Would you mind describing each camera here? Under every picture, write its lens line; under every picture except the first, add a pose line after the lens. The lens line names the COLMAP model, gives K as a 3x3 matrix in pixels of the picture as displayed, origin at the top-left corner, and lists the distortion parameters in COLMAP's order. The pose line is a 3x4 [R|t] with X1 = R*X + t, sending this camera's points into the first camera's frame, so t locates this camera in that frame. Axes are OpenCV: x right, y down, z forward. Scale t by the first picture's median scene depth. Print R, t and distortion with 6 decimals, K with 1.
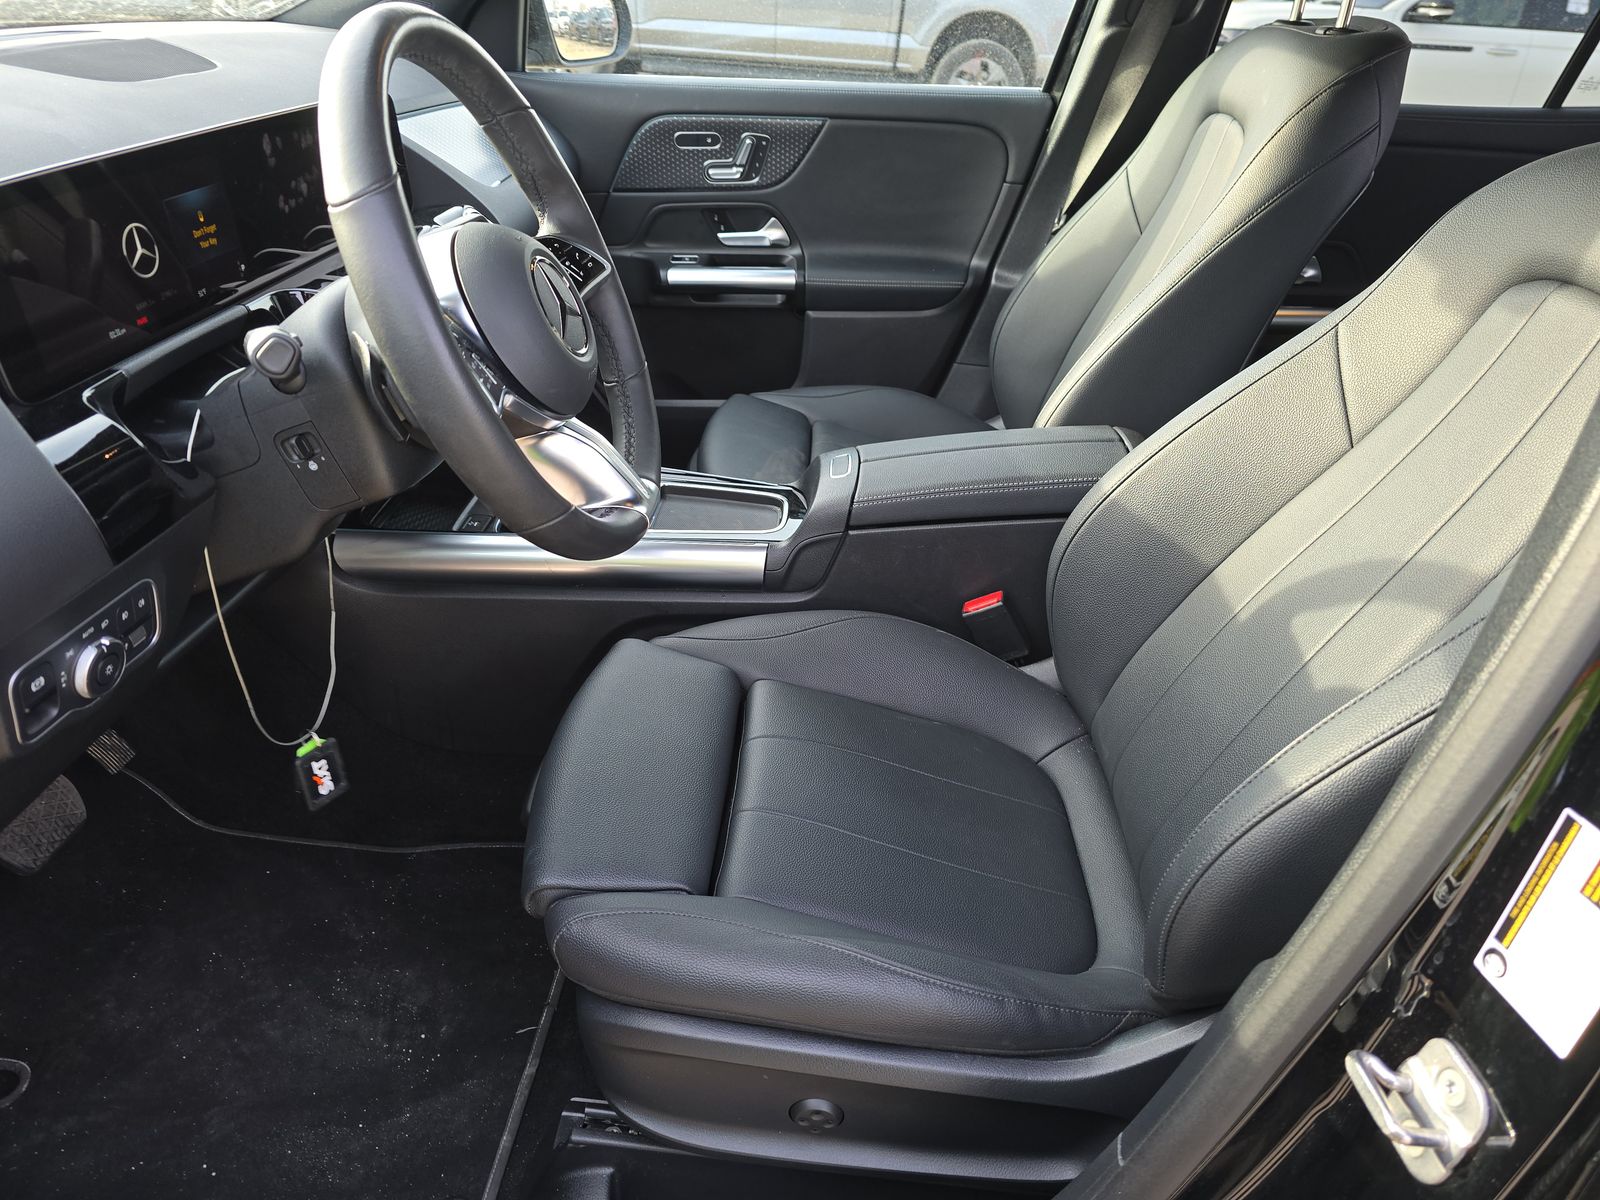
lens RADIAL K [[1045.0, 0, 805.0], [0, 1045.0, 606.4], [0, 0, 1]] dist [0.041464, -0.071613]
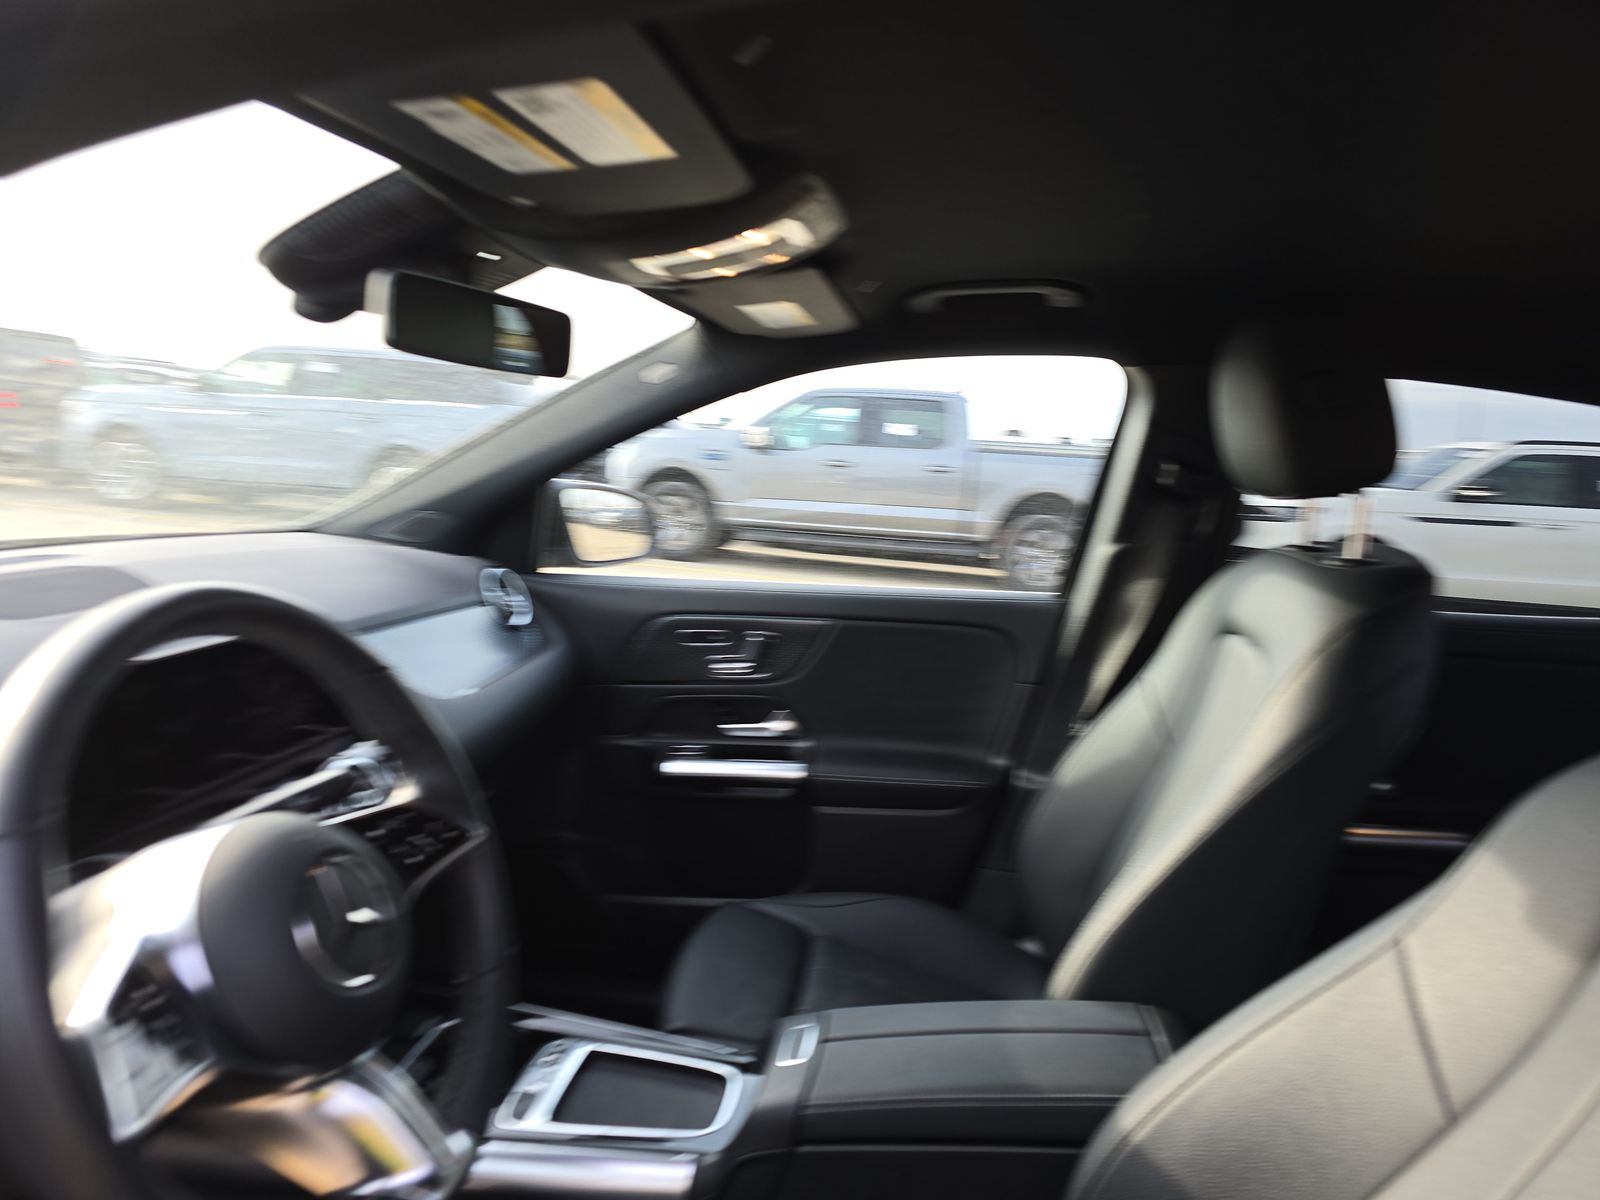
lens RADIAL K [[1045.0, 0, 805.0], [0, 1045.0, 606.4], [0, 0, 1]] dist [0.041464, -0.071613]
pose [[0.996549, 0.009832, -0.082427, 0.073364], [-0.041261, 0.920284, -0.389070, -0.093971], [0.072030, 0.391128, 0.917513, 0.097389]]
